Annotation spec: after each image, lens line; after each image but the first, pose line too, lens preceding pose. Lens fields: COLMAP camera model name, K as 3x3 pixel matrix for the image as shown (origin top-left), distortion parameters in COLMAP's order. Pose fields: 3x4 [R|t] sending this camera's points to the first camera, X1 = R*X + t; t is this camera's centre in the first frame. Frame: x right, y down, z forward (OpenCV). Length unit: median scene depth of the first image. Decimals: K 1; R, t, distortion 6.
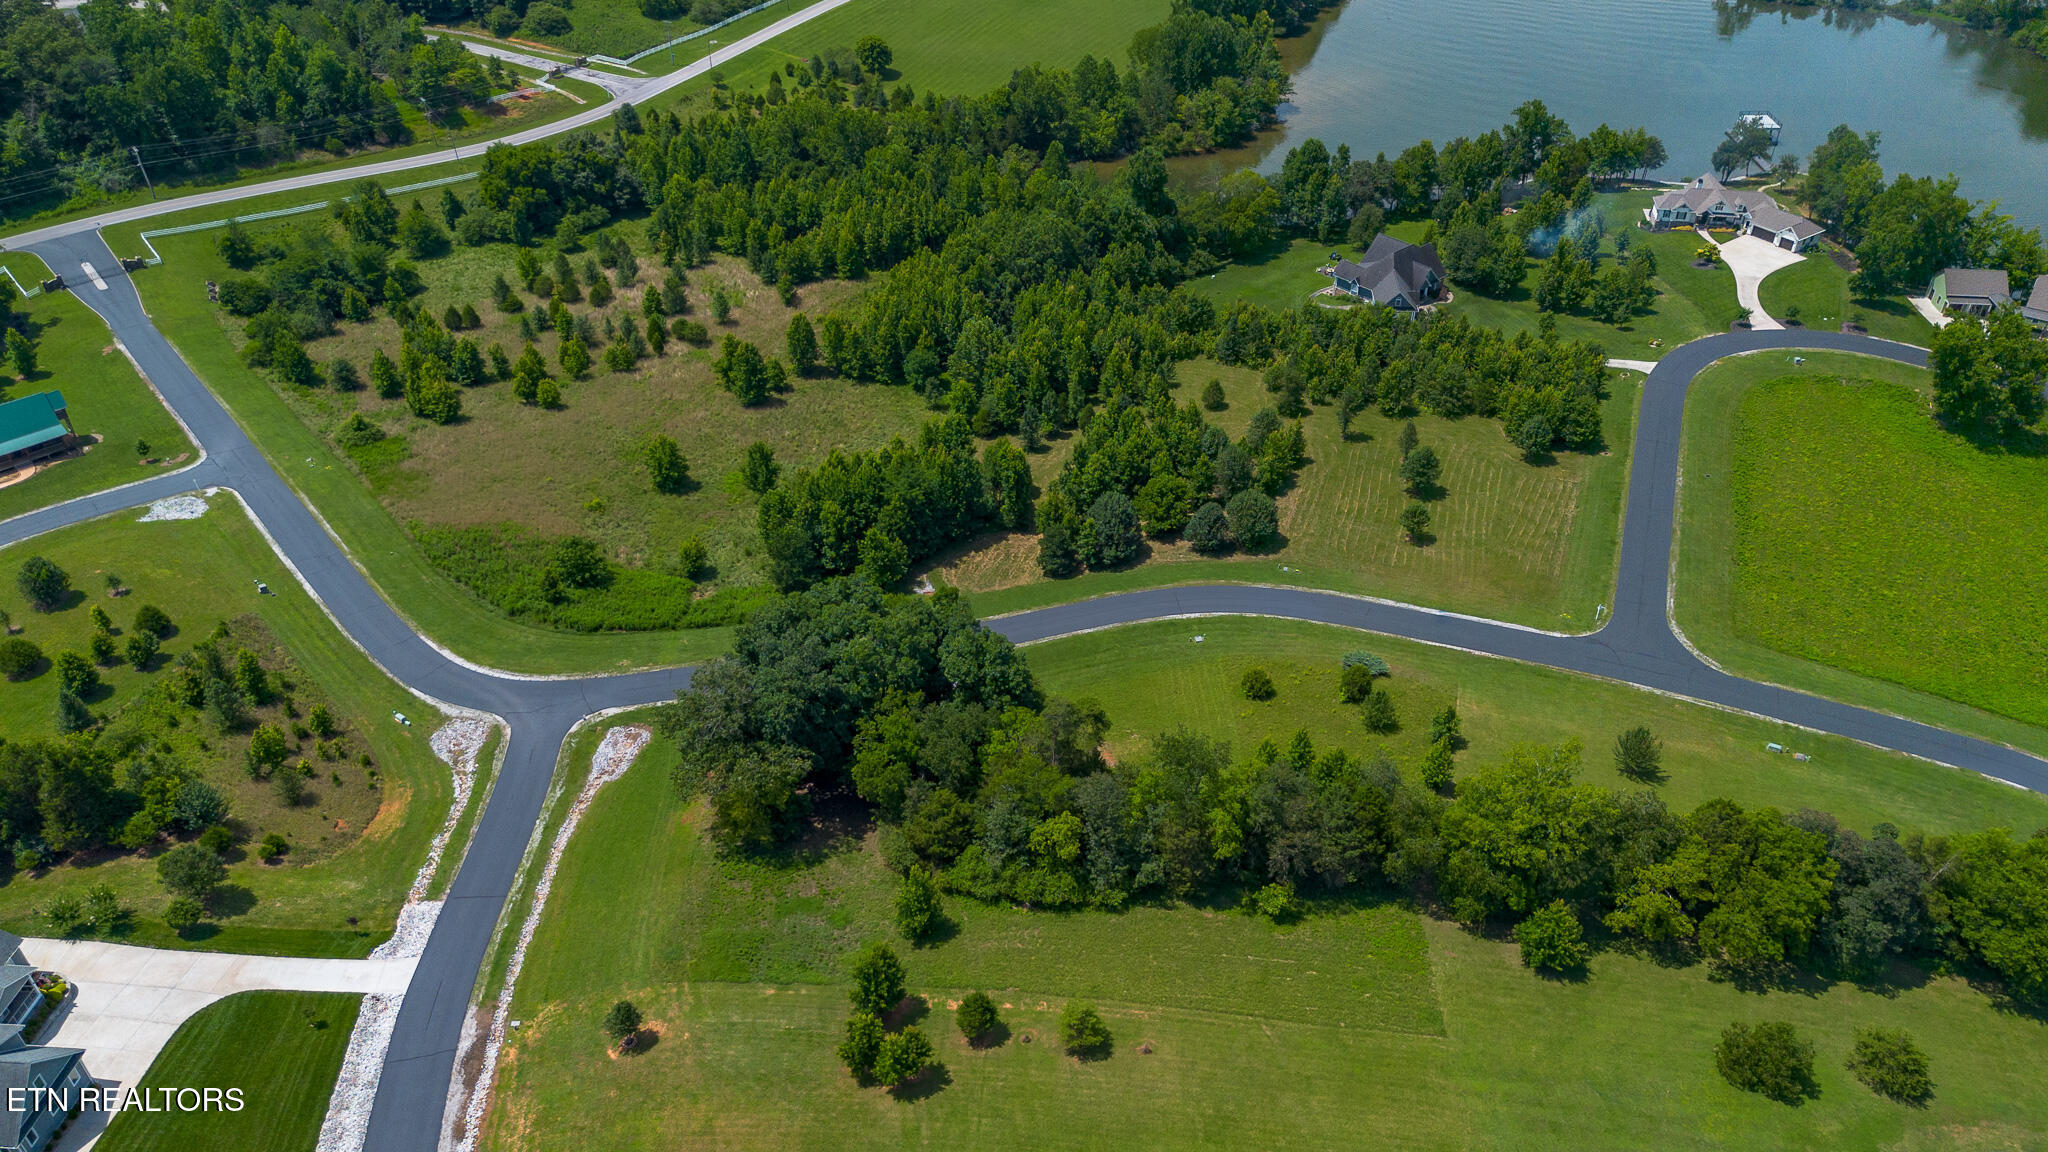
lens RADIAL K [[1504.5, 0, 1024.0], [0, 1504.5, 576.0], [0, 0, 1]] dist [0.043424, -0.004080]
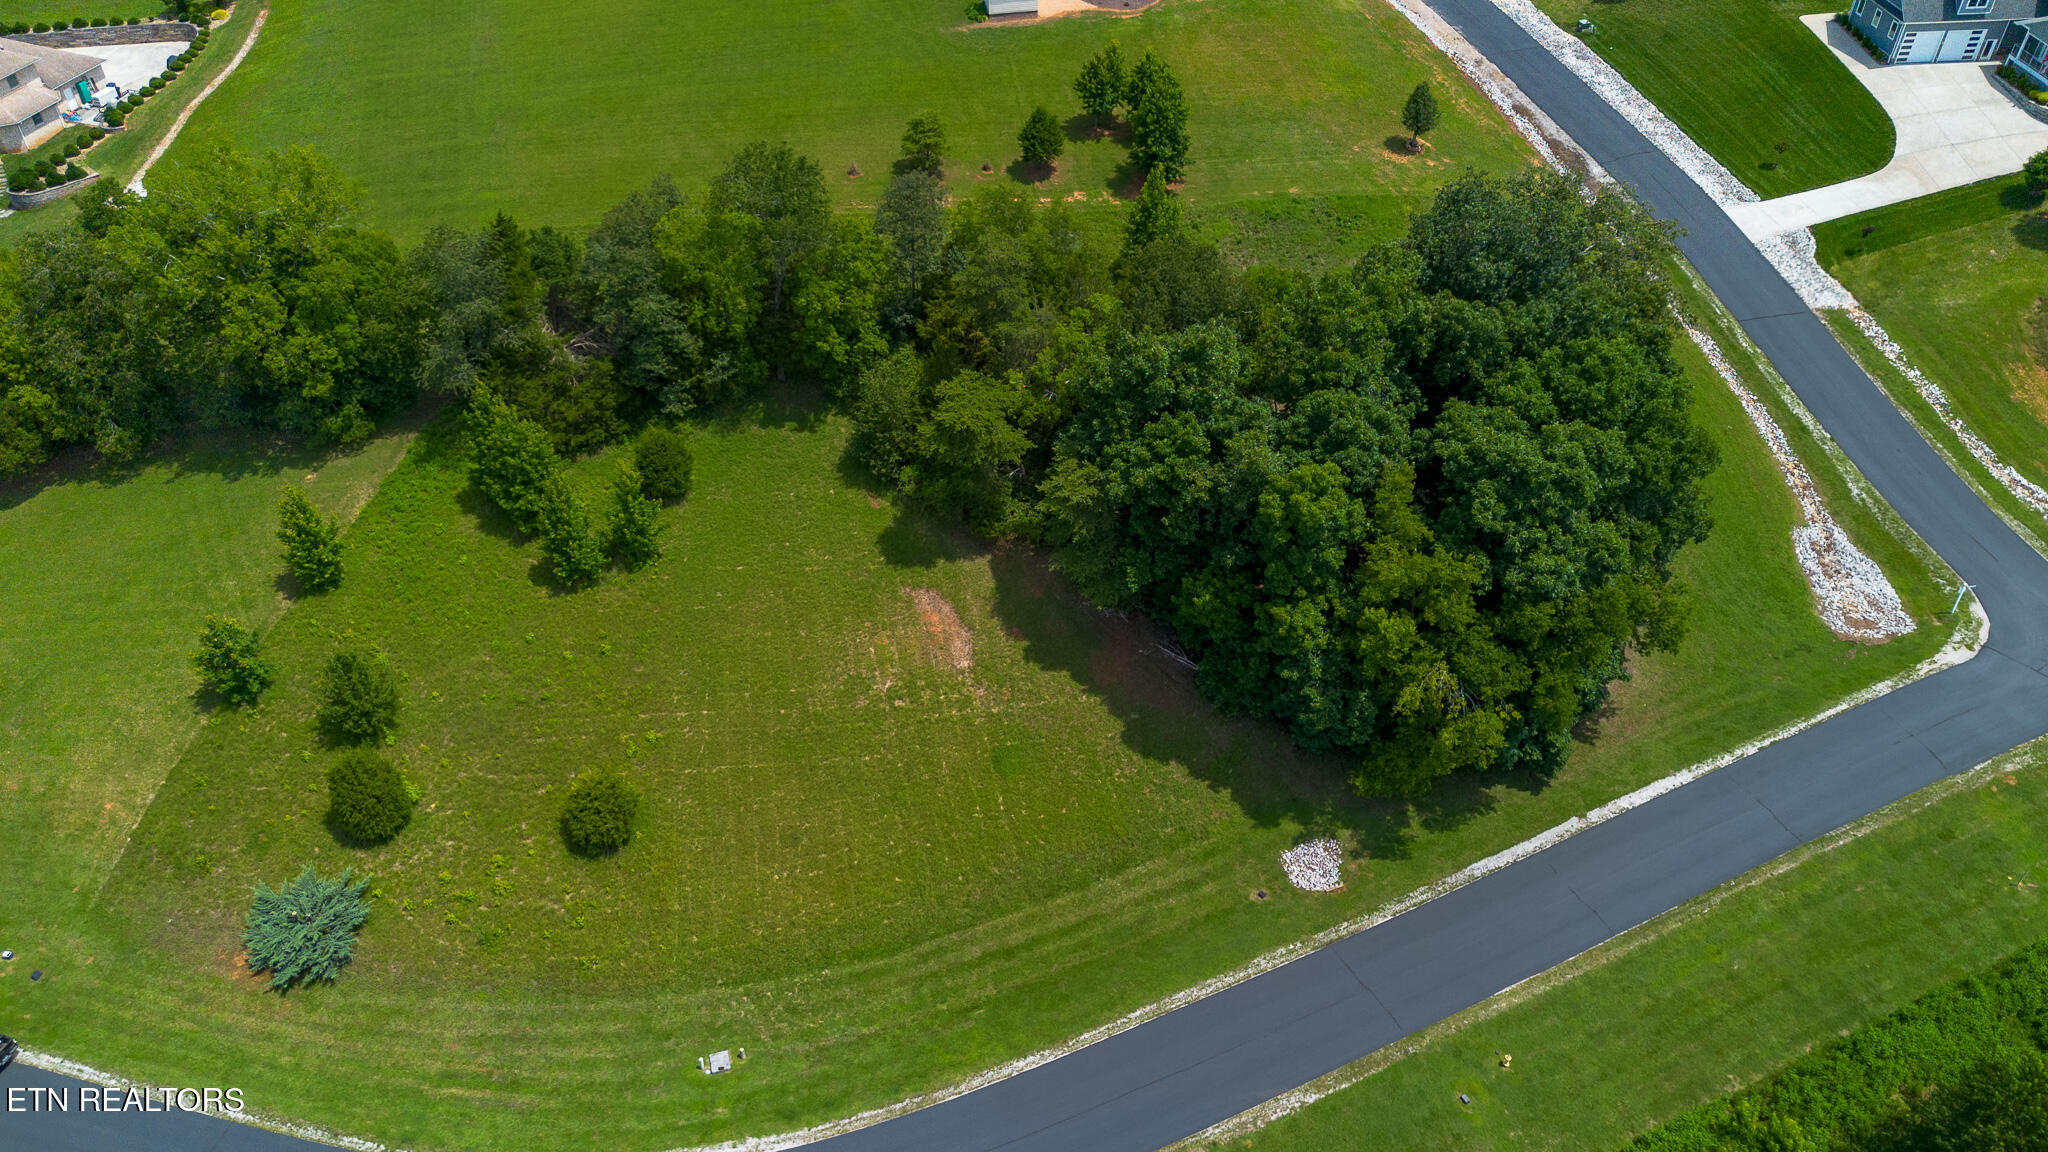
lens RADIAL K [[1504.5, 0, 1024.0], [0, 1504.5, 576.0], [0, 0, 1]] dist [0.043424, -0.004080]
pose [[-0.988043, 0.106599, -0.111389, 0.081005], [-0.083752, 0.235490, 0.968261, -0.389790], [0.129447, 0.966013, -0.223746, 1.102109]]
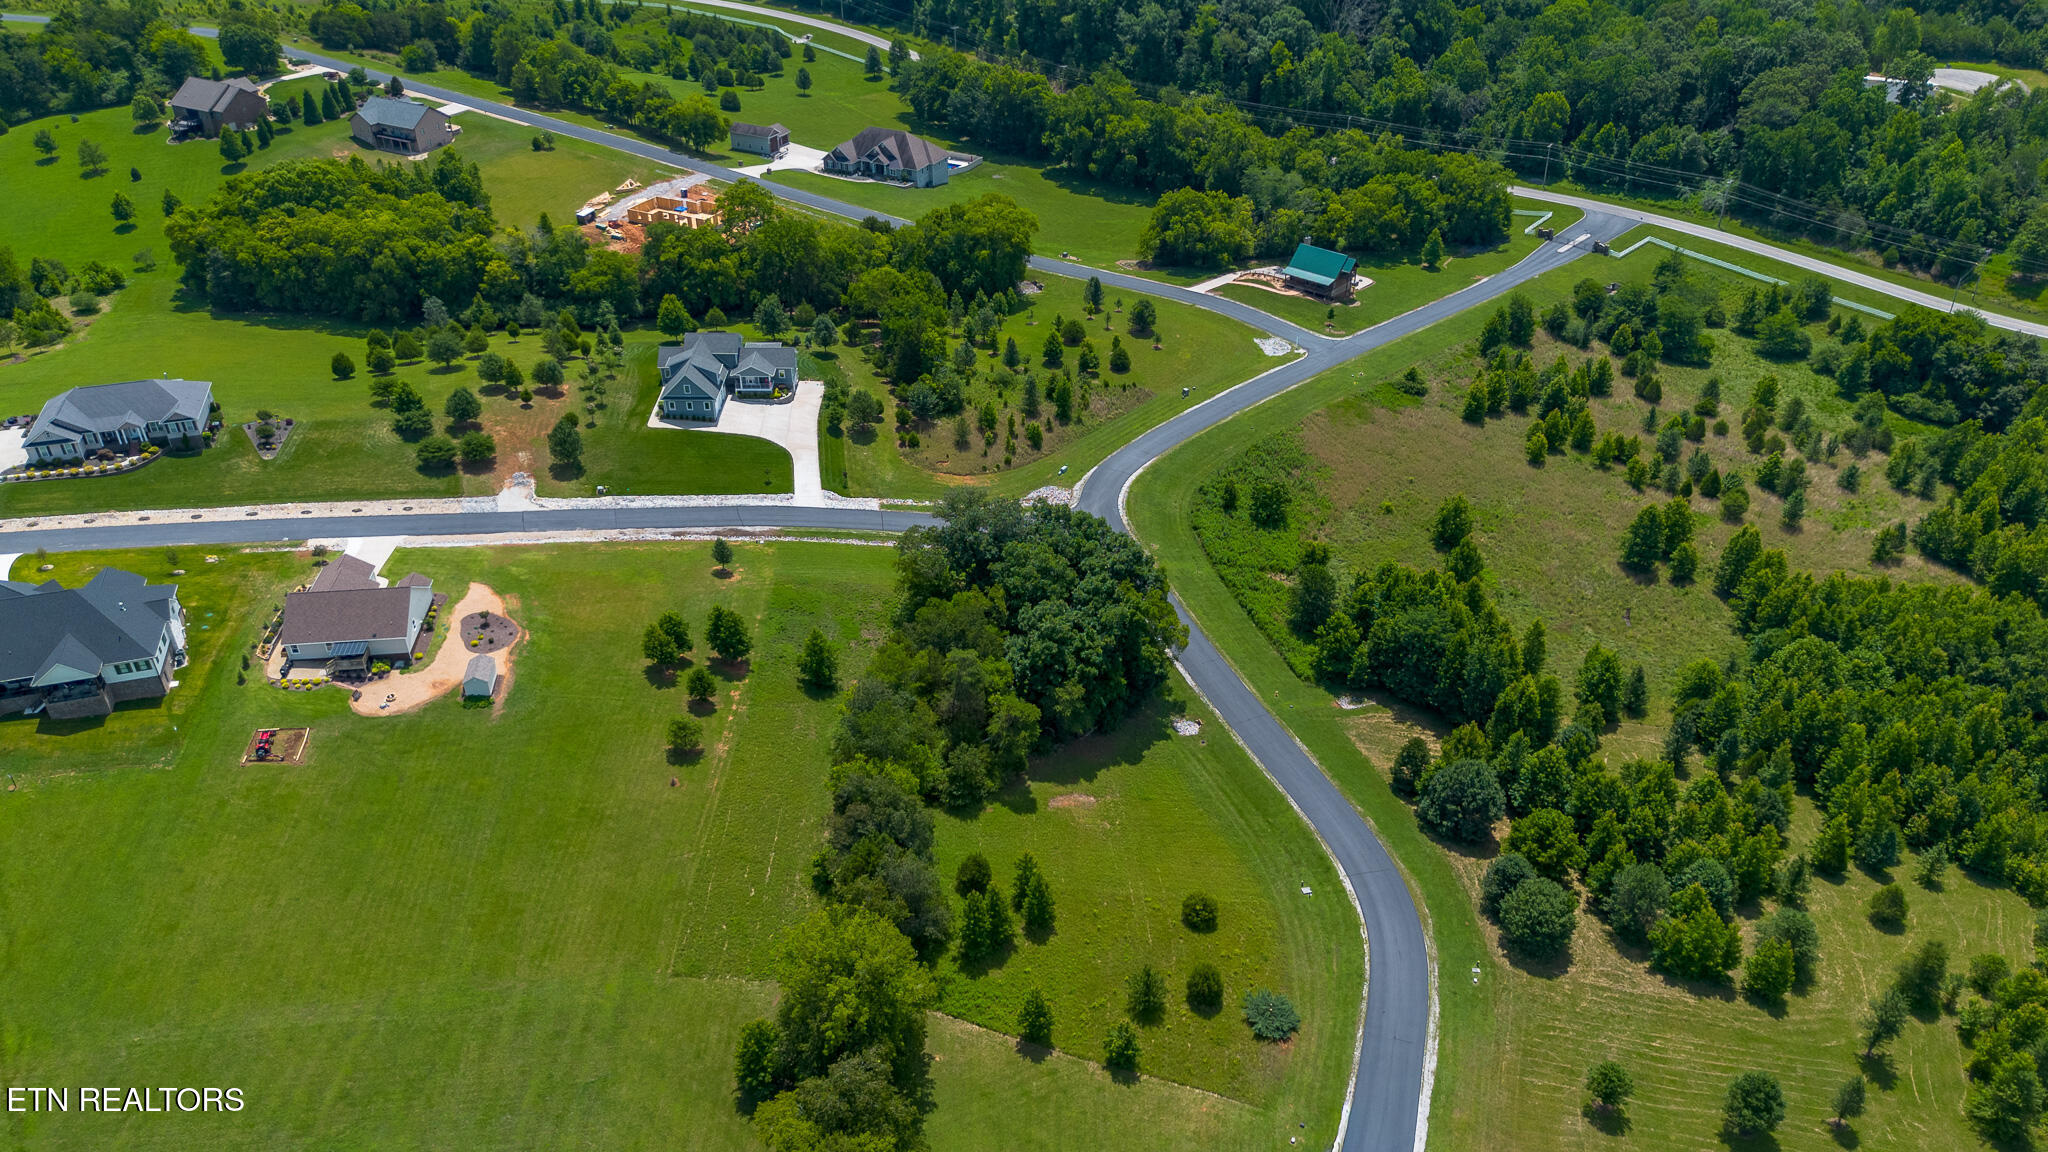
lens RADIAL K [[1457.8, 0, 1001.1], [0, 1457.8, 577.4], [0, 0, 1]] dist [0.104164, -0.162764]
pose [[0.069848, 0.545949, -0.834902, 0.804440], [-0.578947, 0.703758, 0.411758, -0.375123], [0.812368, 0.454603, 0.365231, 0.523237]]
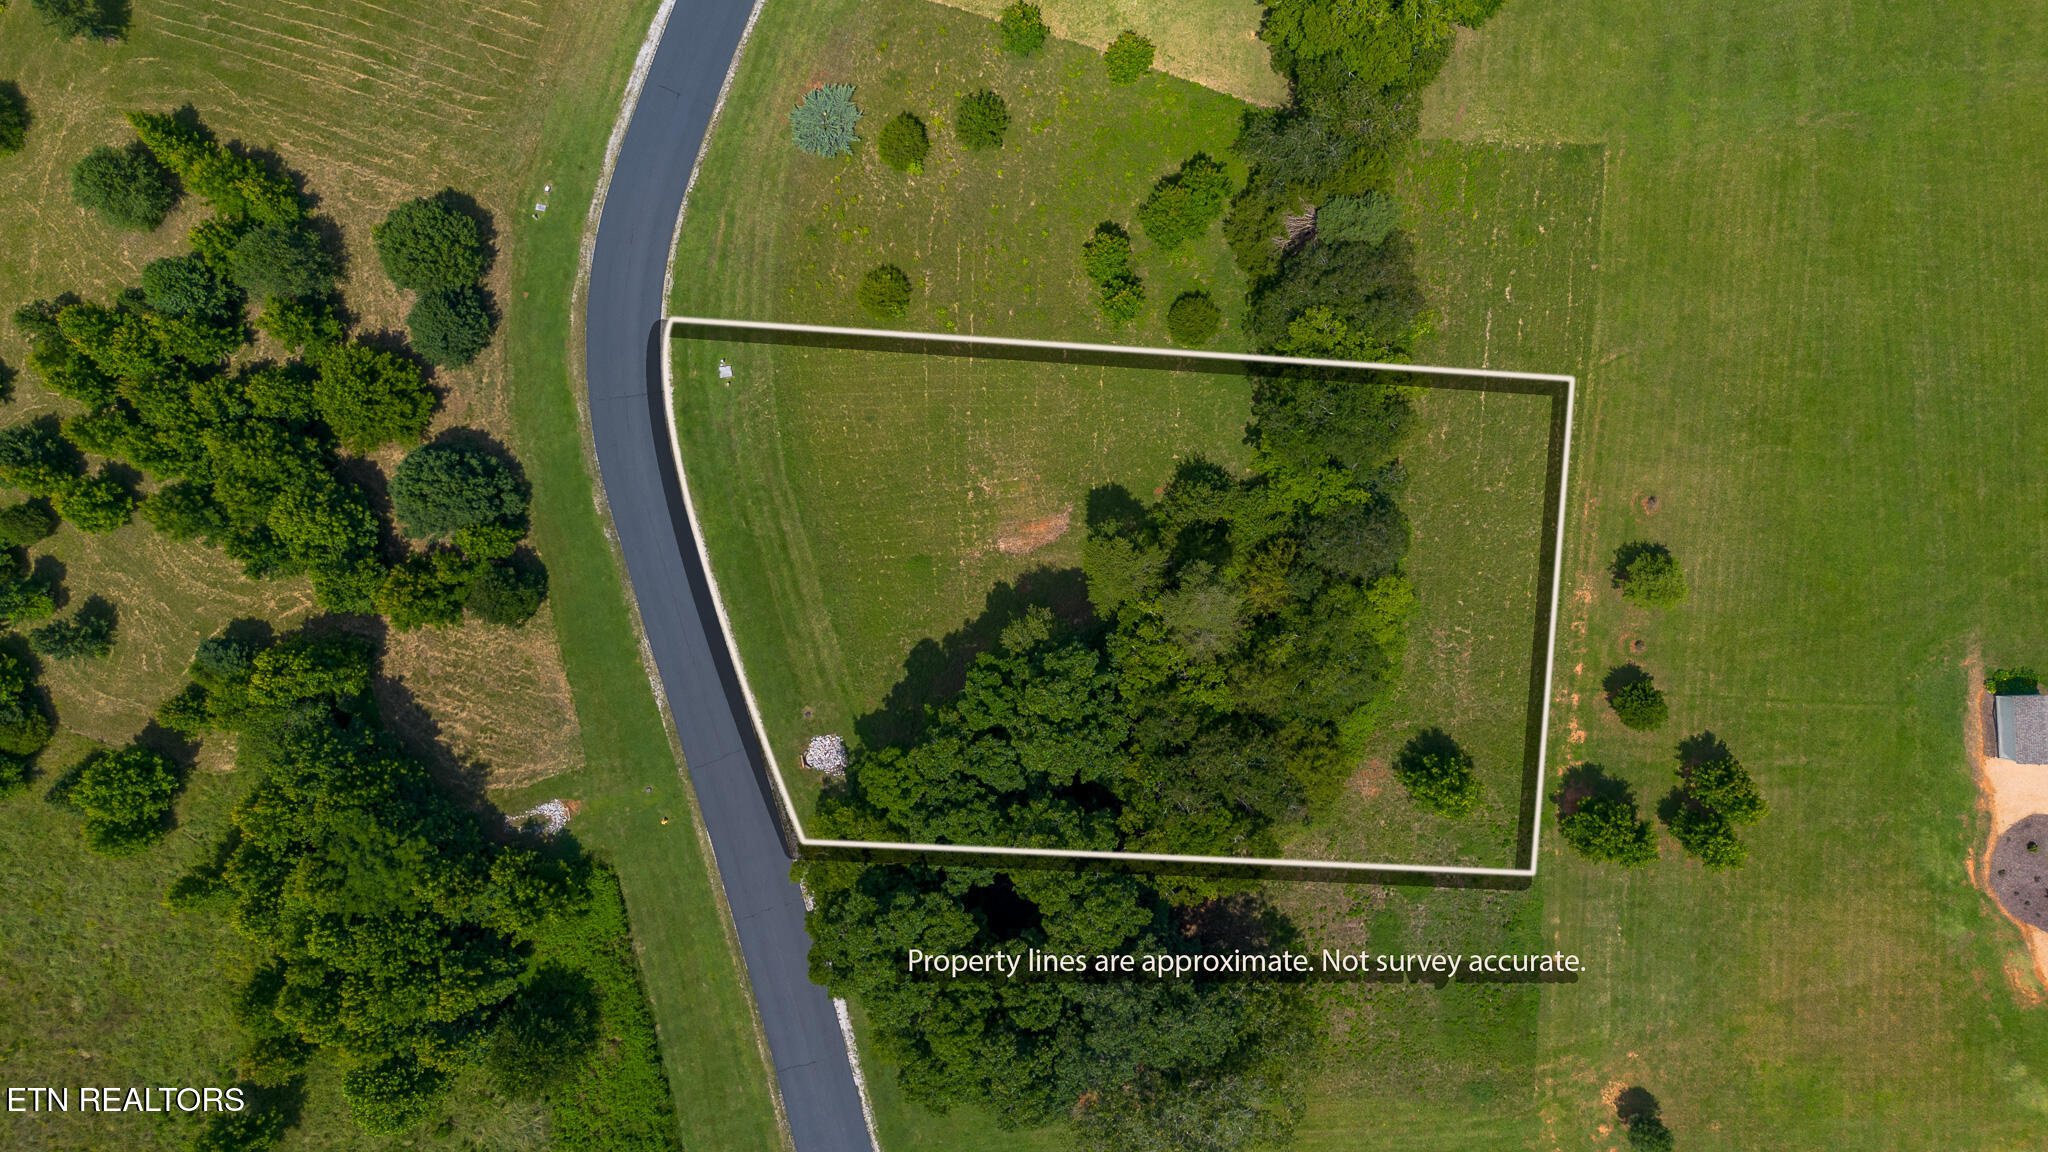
lens RADIAL K [[1513.4, 0, 1024.0], [0, 1513.4, 576.0], [0, 0, 1]] dist [0.098655, -0.113821]
pose [[-0.006218, -0.999931, 0.009988, 0.026045], [0.596129, 0.004313, 0.802877, -0.444955], [-0.802865, 0.010946, 0.596061, 0.586665]]
